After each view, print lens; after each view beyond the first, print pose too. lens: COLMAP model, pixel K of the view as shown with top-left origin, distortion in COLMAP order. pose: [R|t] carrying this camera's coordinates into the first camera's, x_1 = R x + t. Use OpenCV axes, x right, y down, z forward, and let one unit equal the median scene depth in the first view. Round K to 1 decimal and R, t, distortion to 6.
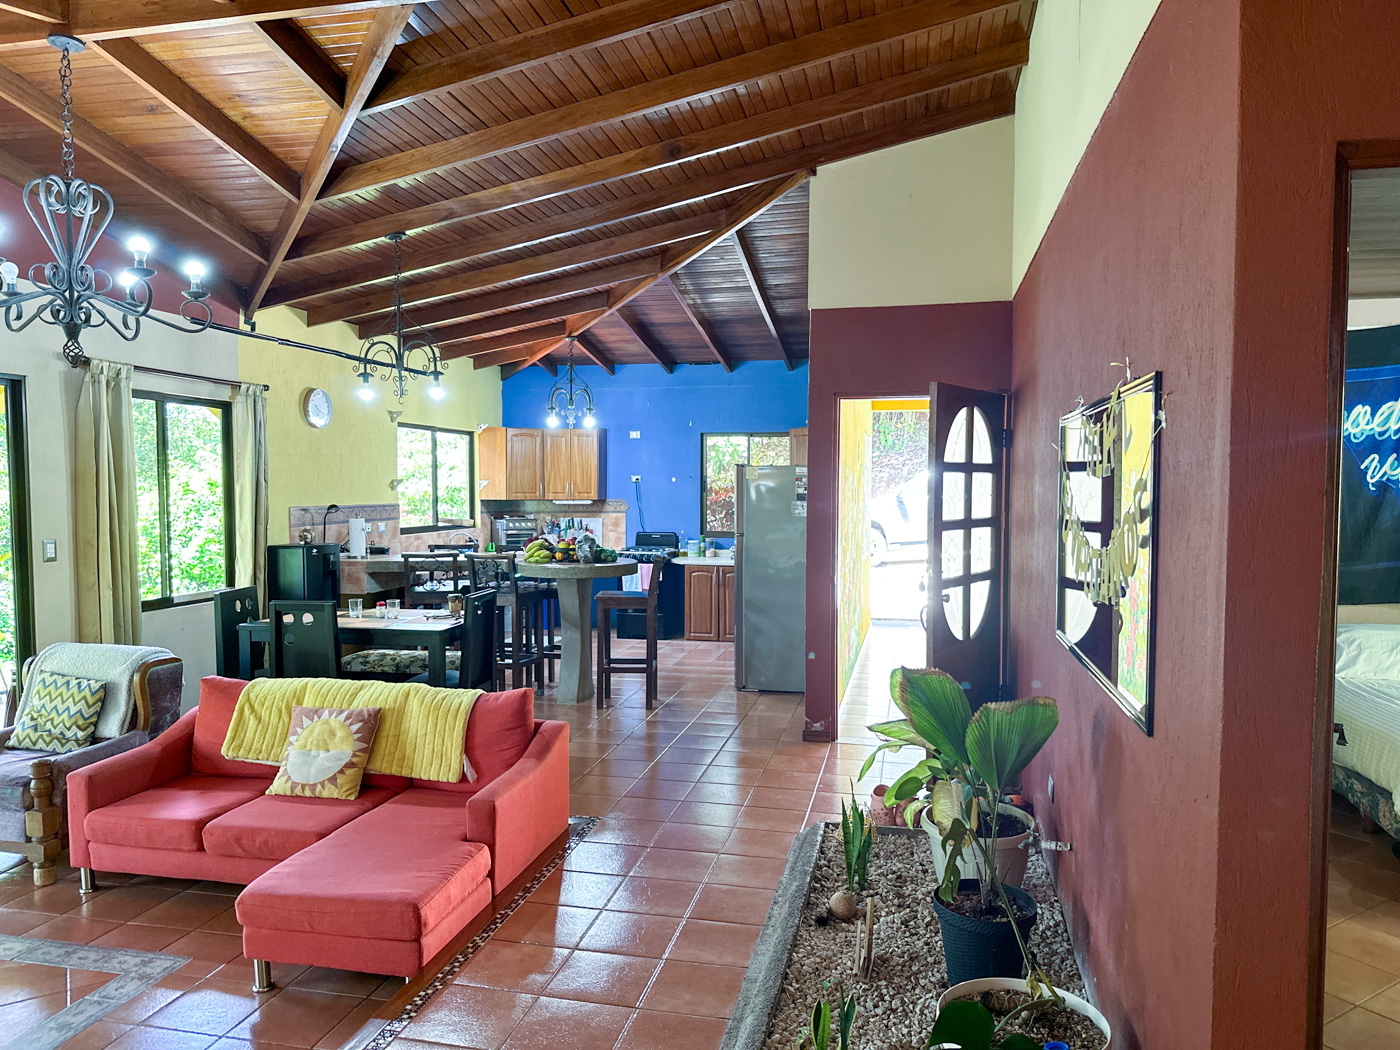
lens RADIAL K [[975.2, 0, 700.0], [0, 975.2, 525.0], [0, 0, 1]] dist [0.133278, -0.140632]
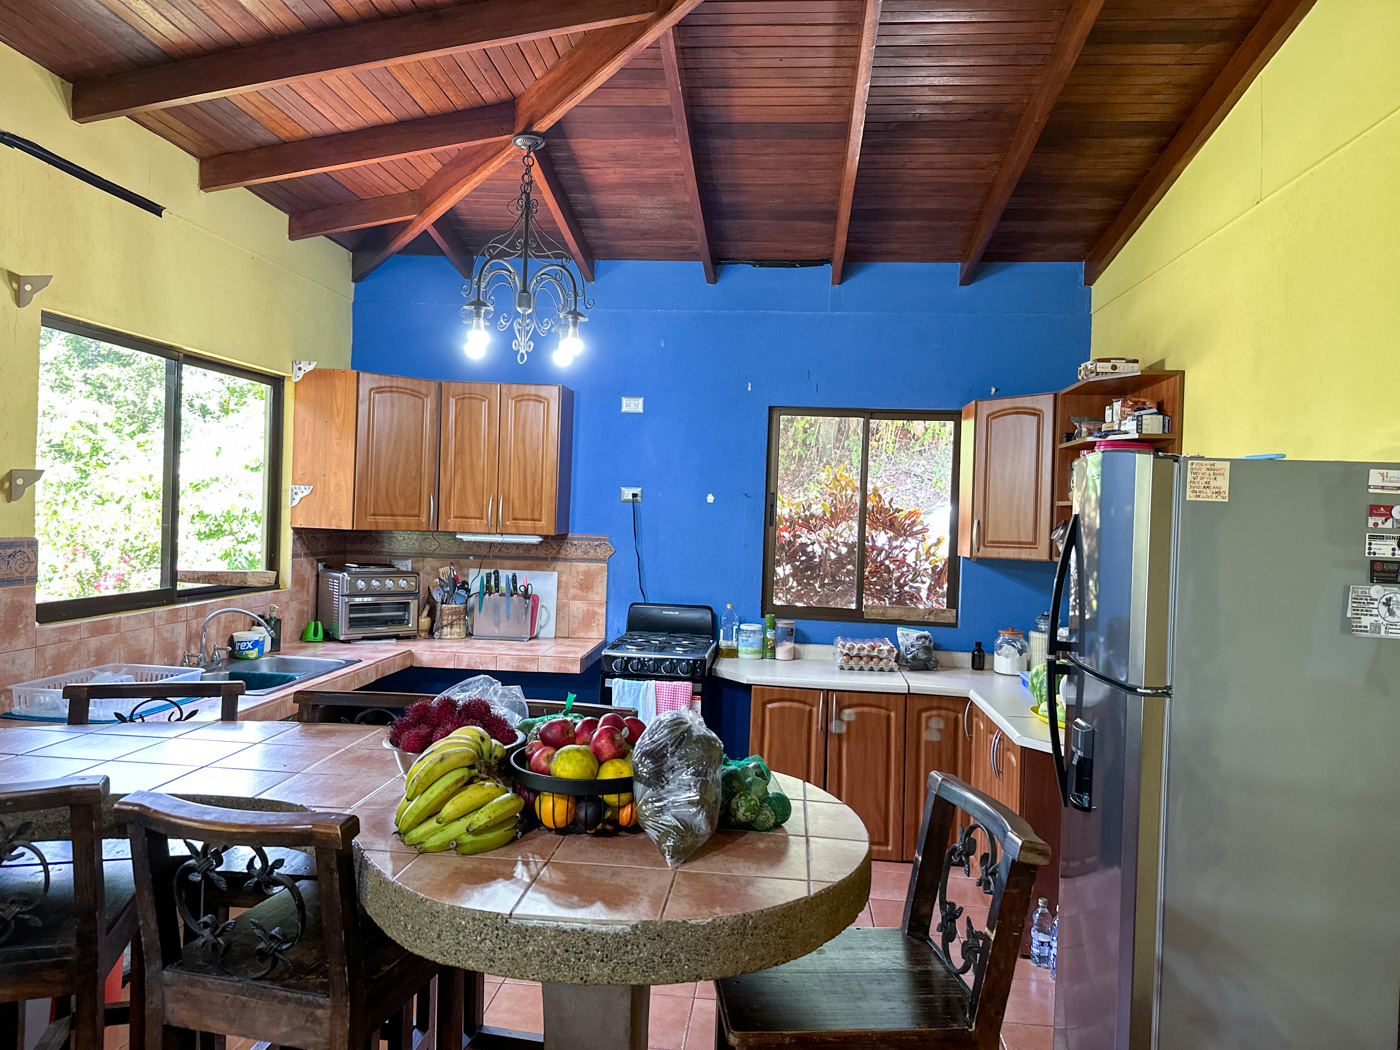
lens RADIAL K [[974.7, 0, 700.0], [0, 974.7, 525.0], [0, 0, 1]] dist [0.139088, -0.193962]
pose [[0.990974, 0.032049, 0.130165, -0.097595], [-0.028852, 0.999236, -0.026373, -0.020481], [-0.130911, 0.022380, 0.991141, 0.523952]]
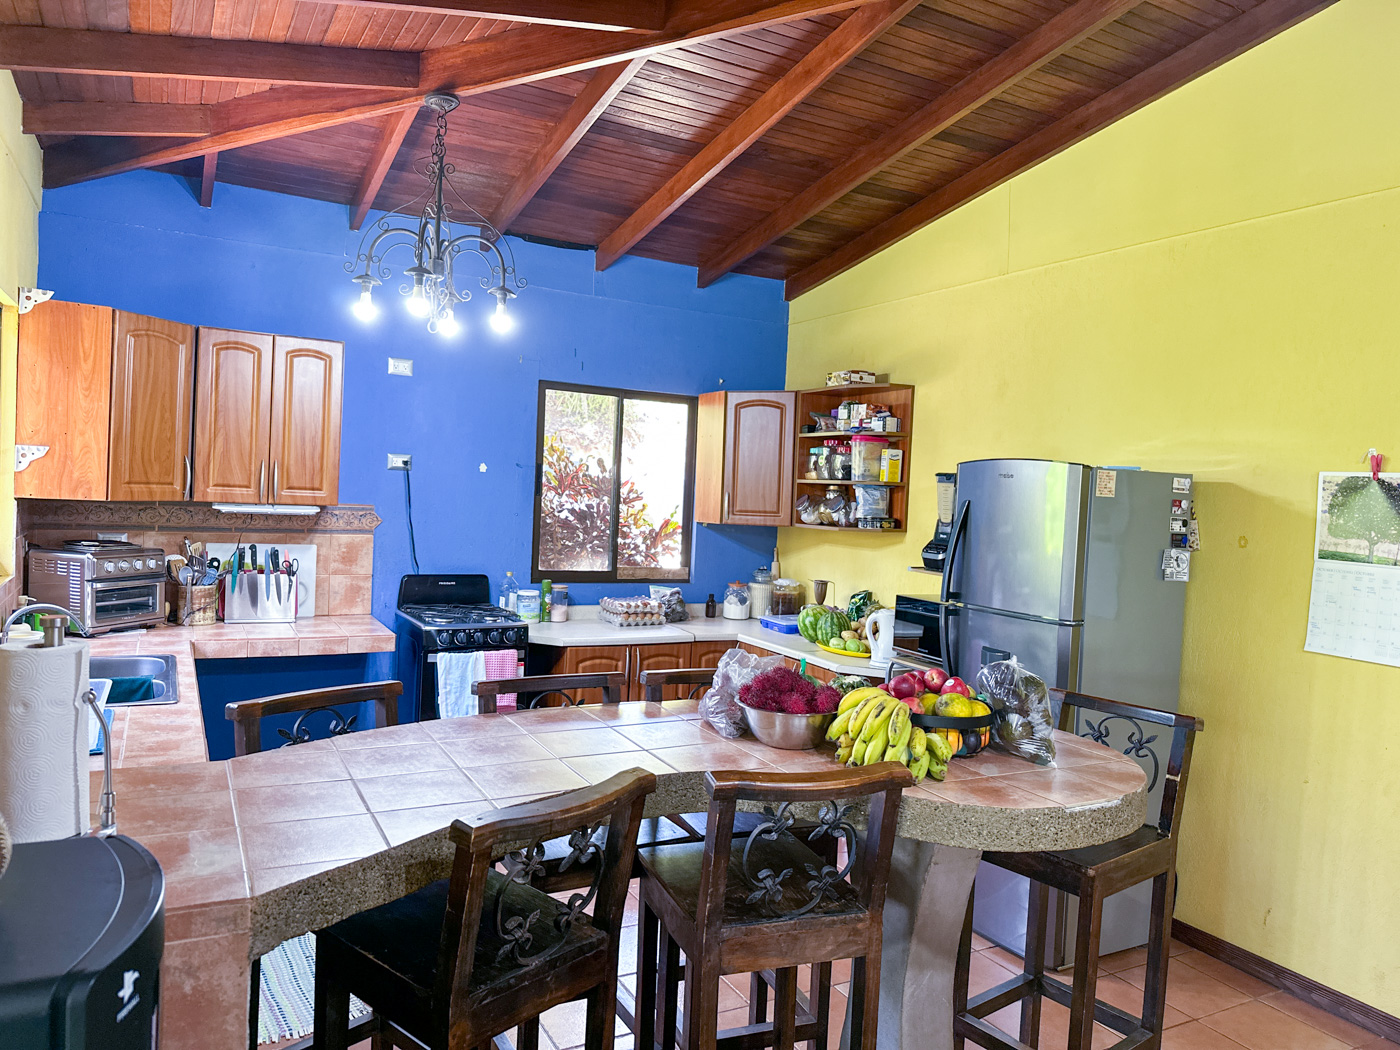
lens RADIAL K [[974.7, 0, 700.0], [0, 974.7, 525.0], [0, 0, 1]] dist [0.139088, -0.193962]
pose [[0.756027, 0.010978, 0.654448, -0.275014], [-0.022375, 0.999708, 0.009079, -0.025132], [-0.654158, -0.021508, 0.756052, 0.562553]]
